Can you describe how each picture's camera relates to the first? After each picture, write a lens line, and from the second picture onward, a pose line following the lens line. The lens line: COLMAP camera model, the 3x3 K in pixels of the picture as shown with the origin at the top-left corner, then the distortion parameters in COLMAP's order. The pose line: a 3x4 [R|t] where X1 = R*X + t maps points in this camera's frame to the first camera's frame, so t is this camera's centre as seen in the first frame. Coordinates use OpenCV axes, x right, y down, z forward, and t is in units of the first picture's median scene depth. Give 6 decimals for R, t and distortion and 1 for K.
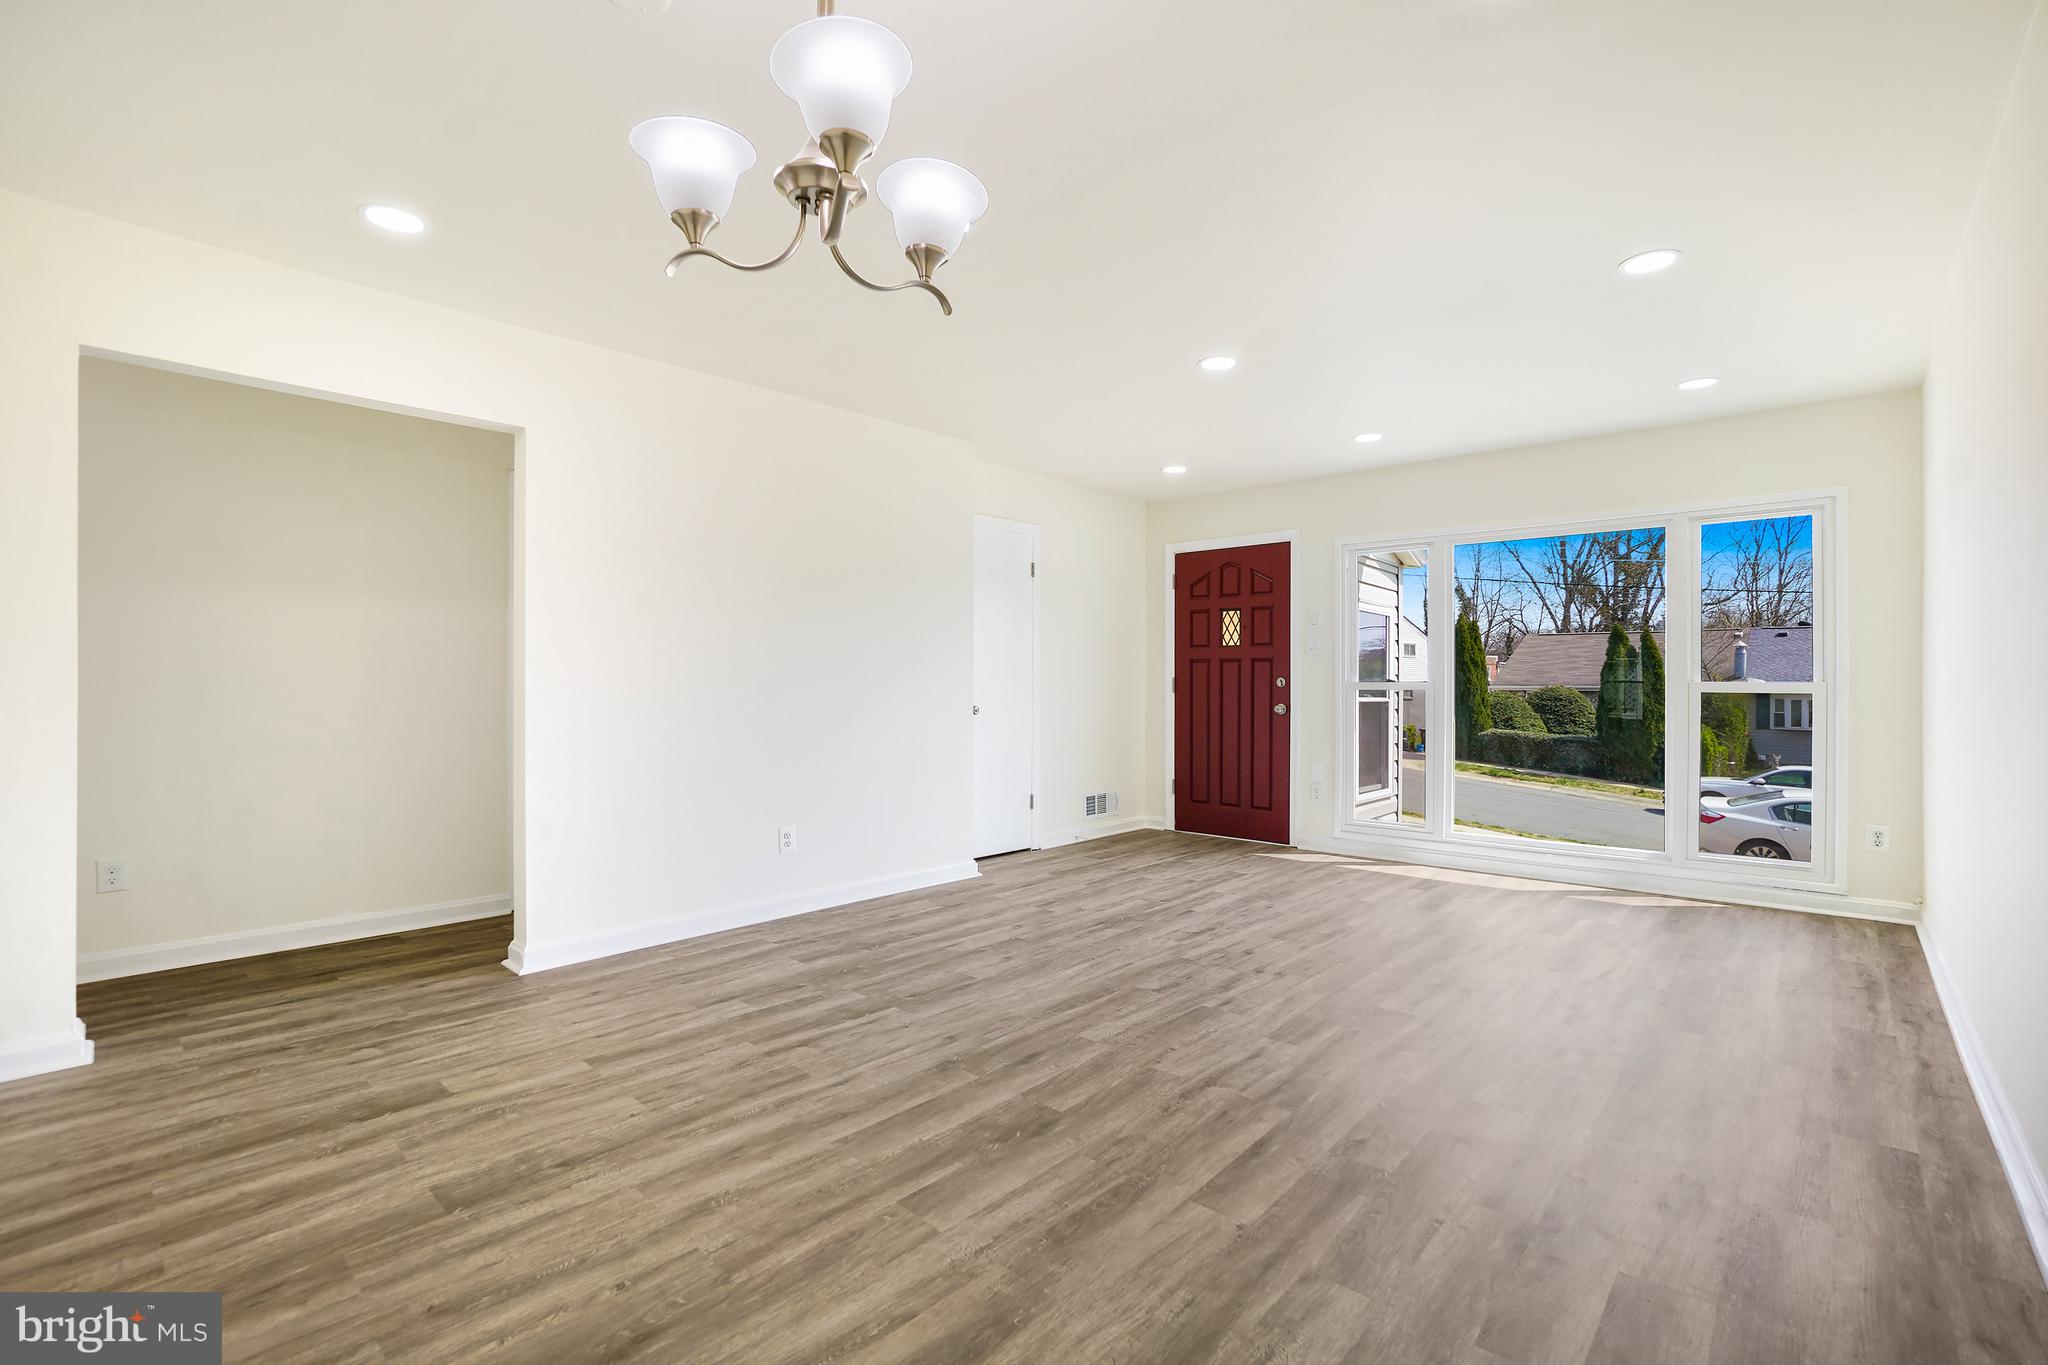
lens RADIAL K [[911.9, 0, 1031.6], [0, 911.9, 678.0], [0, 0, 1]] dist [-0.065801, 0.024535]
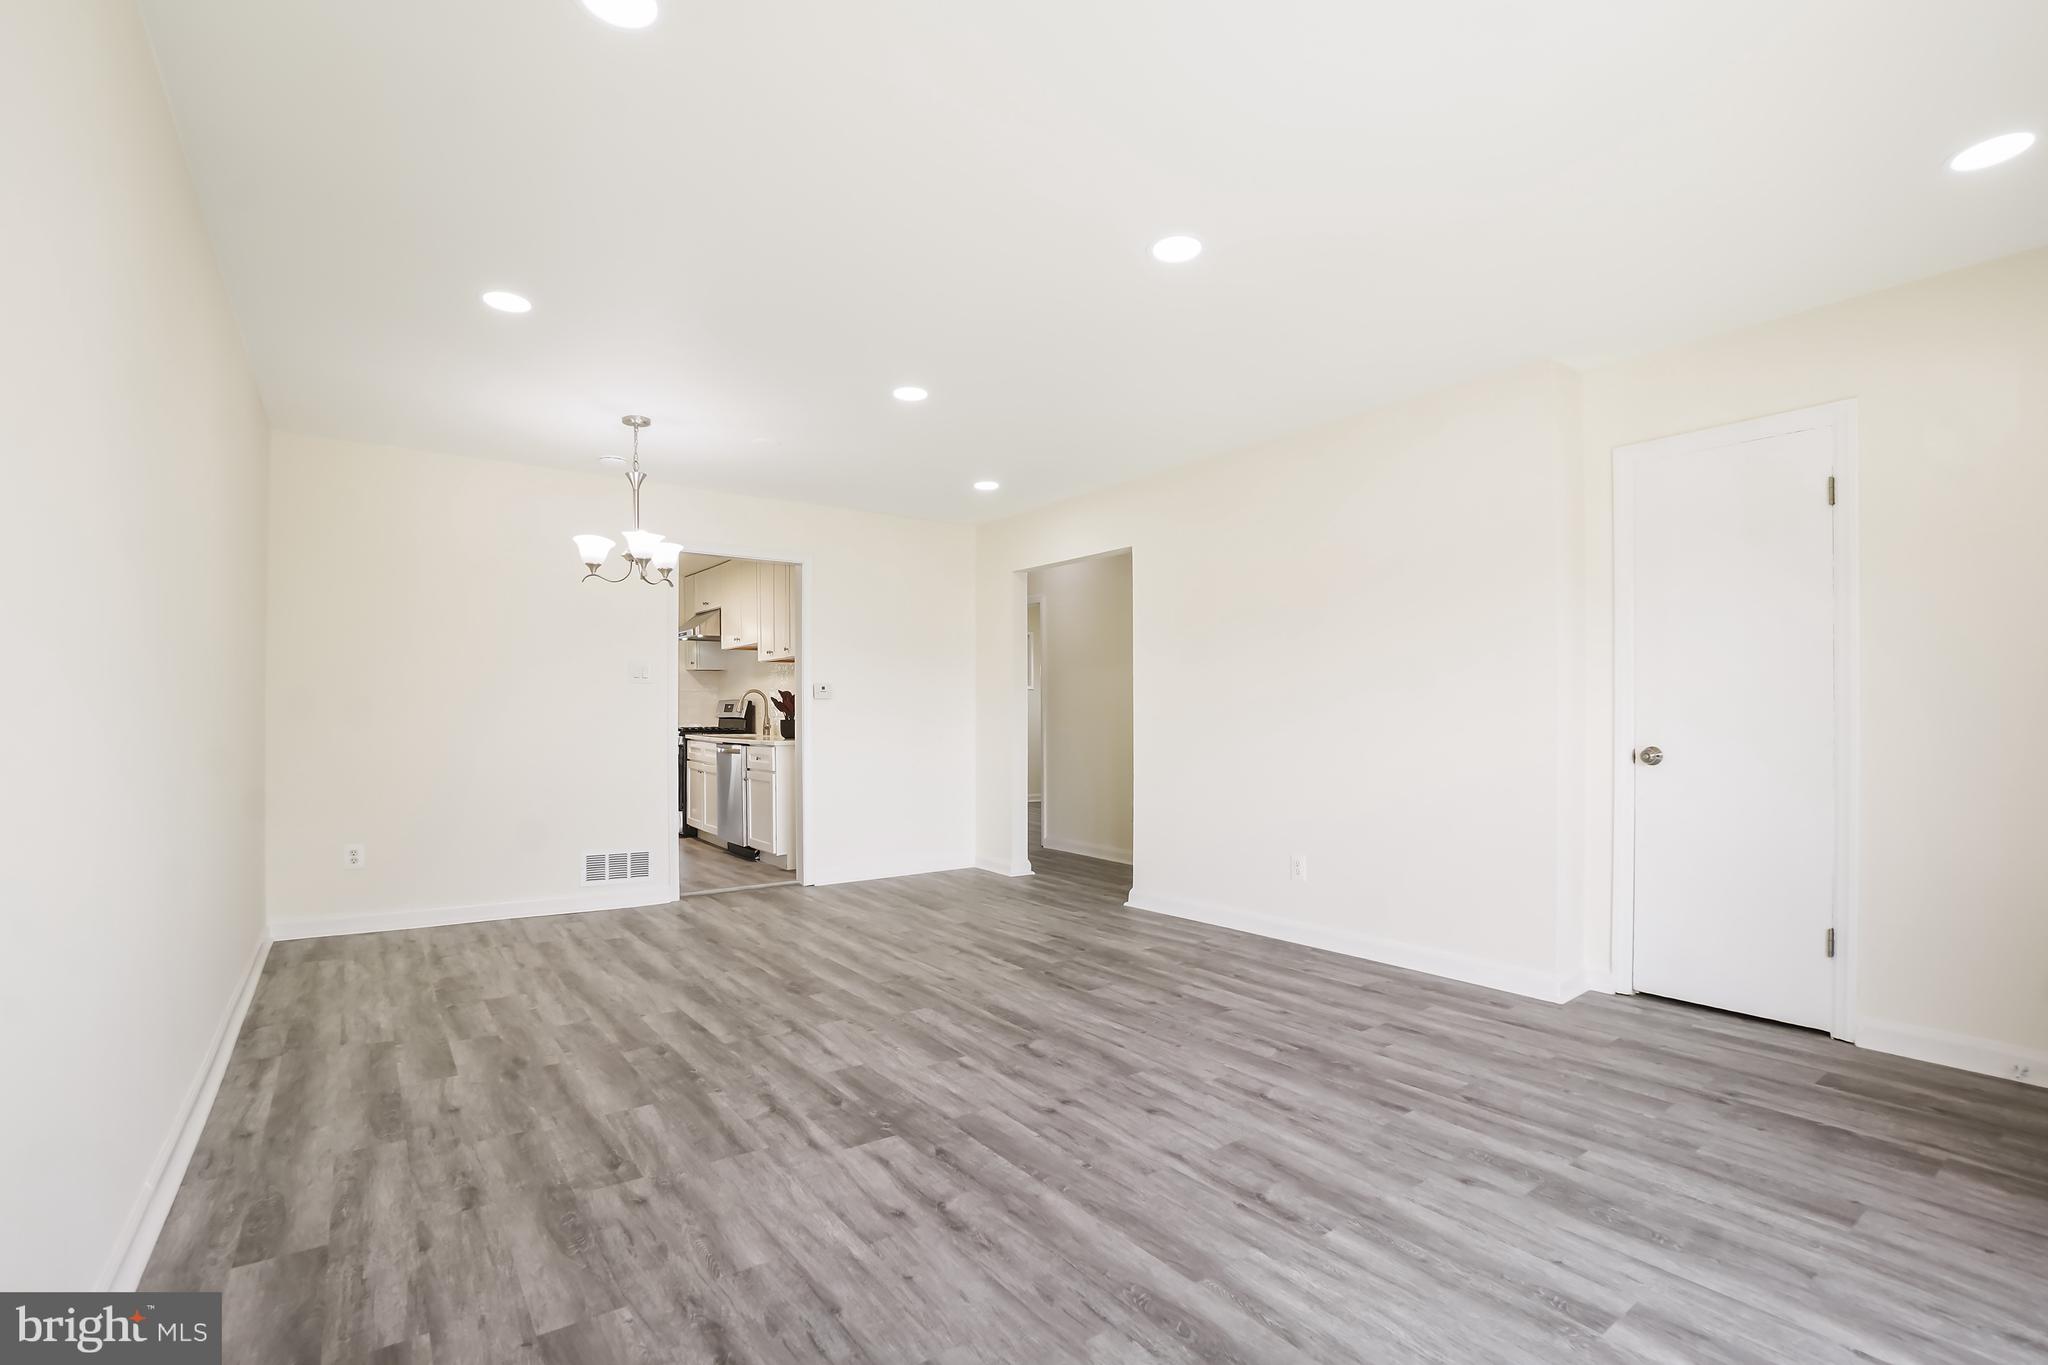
lens RADIAL K [[933.3, 0, 1009.4], [0, 933.3, 684.9], [0, 0, 1]] dist [-0.045448, 0.000628]
pose [[-0.210683, -0.035446, -0.976912, 0.983408], [0.005974, 0.999277, -0.037546, 0.015419], [0.977536, -0.013747, -0.210319, 1.093336]]
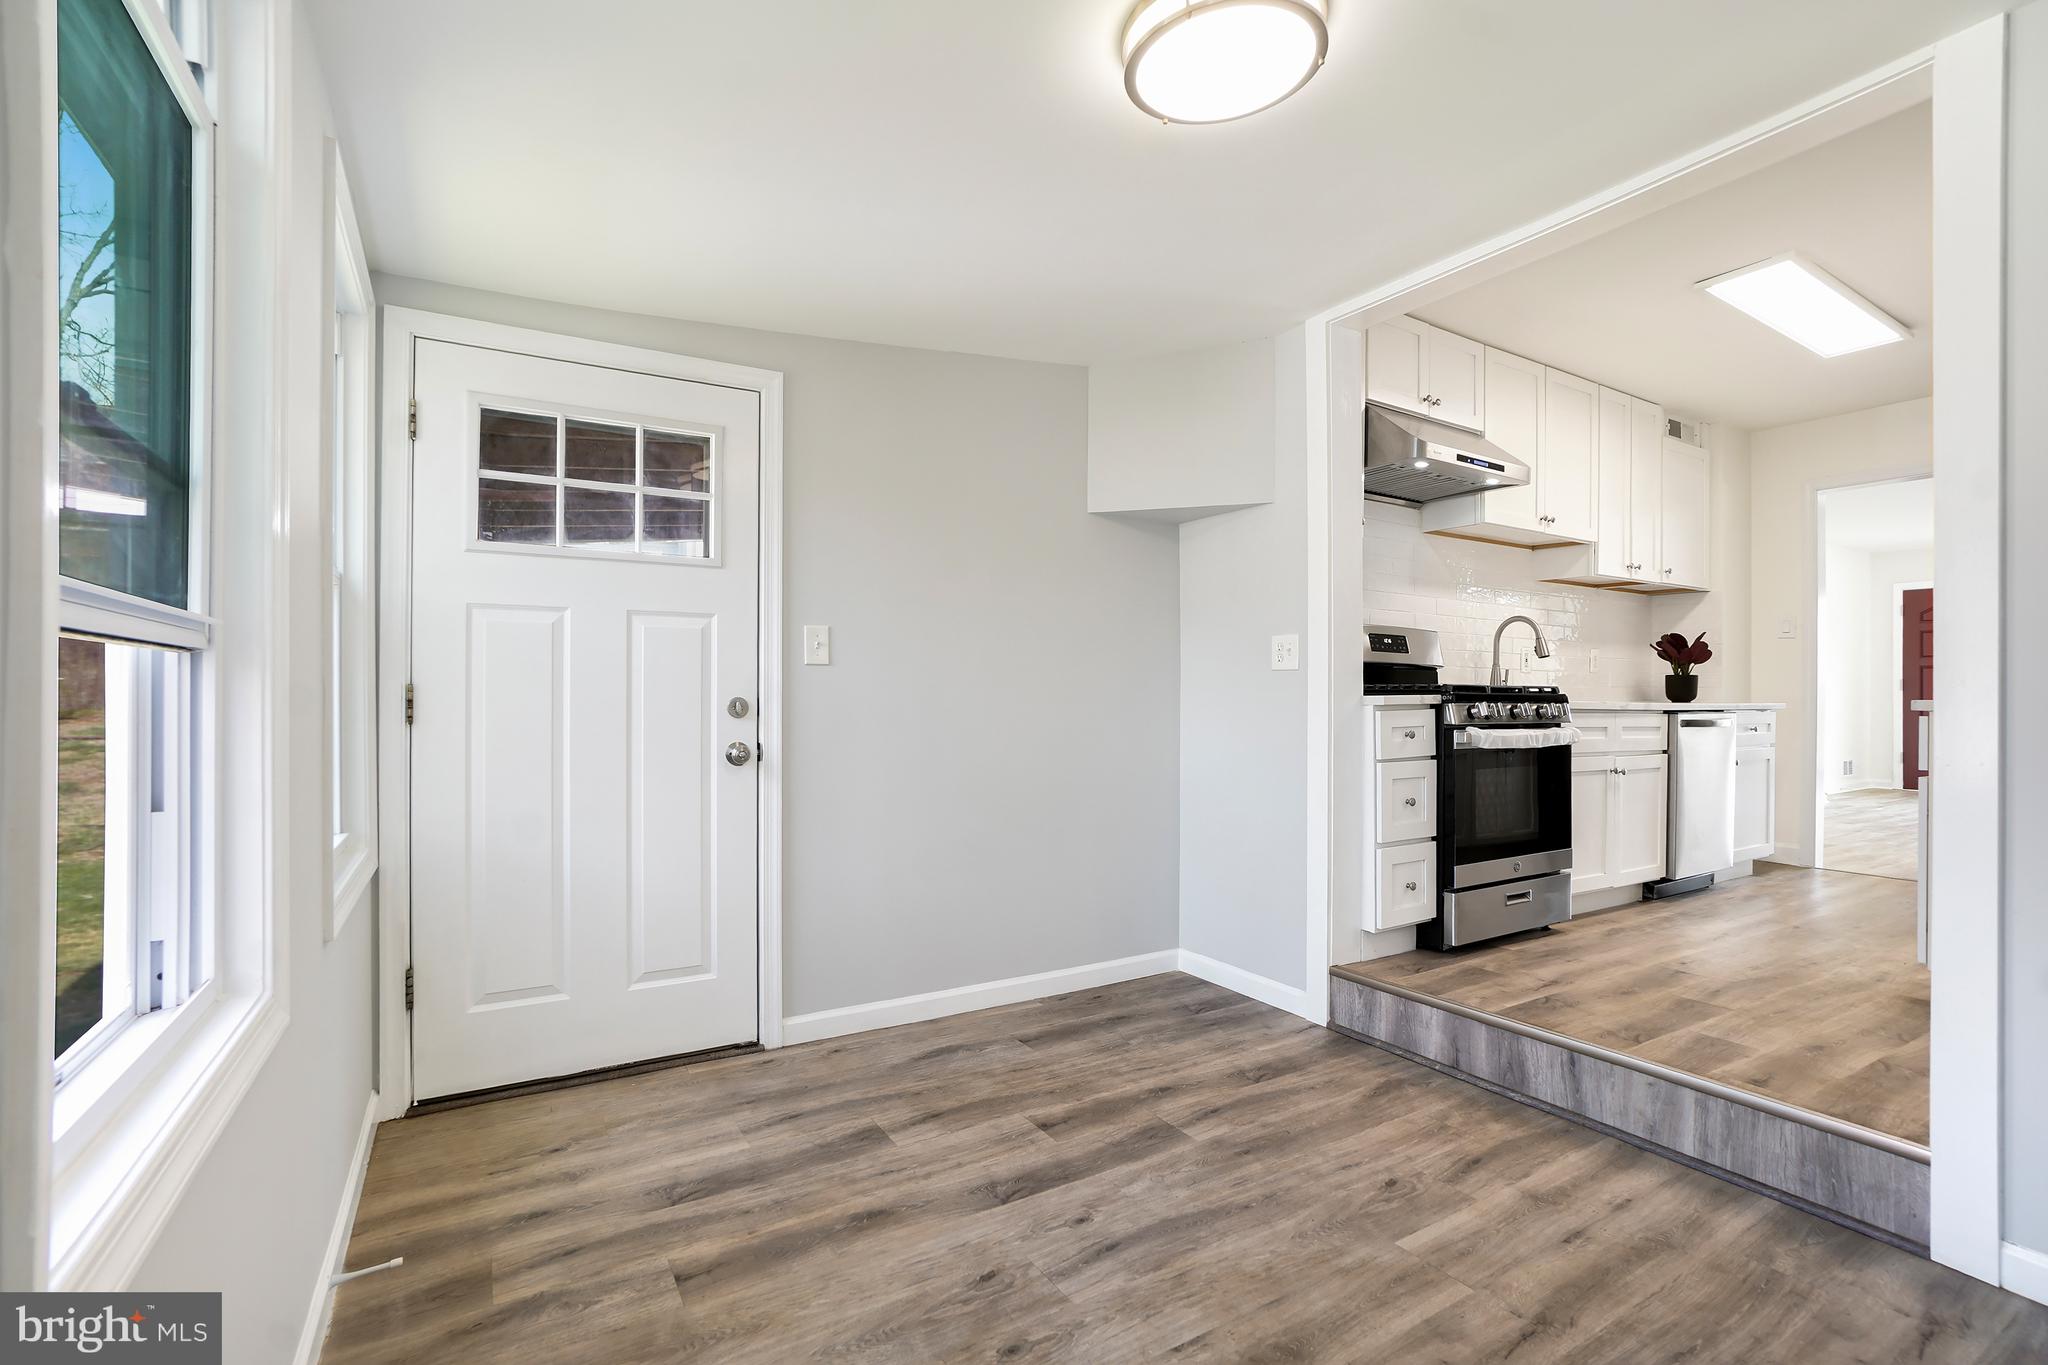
lens RADIAL K [[928.6, 0, 1032.8], [0, 928.6, 685.9], [0, 0, 1]] dist [-0.057665, 0.025976]
pose [[0.959111, -0.000067, -0.283030, -1.314266], [-0.001909, 0.999976, -0.006707, 0.036536], [0.283024, 0.006973, 0.959088, -1.252199]]
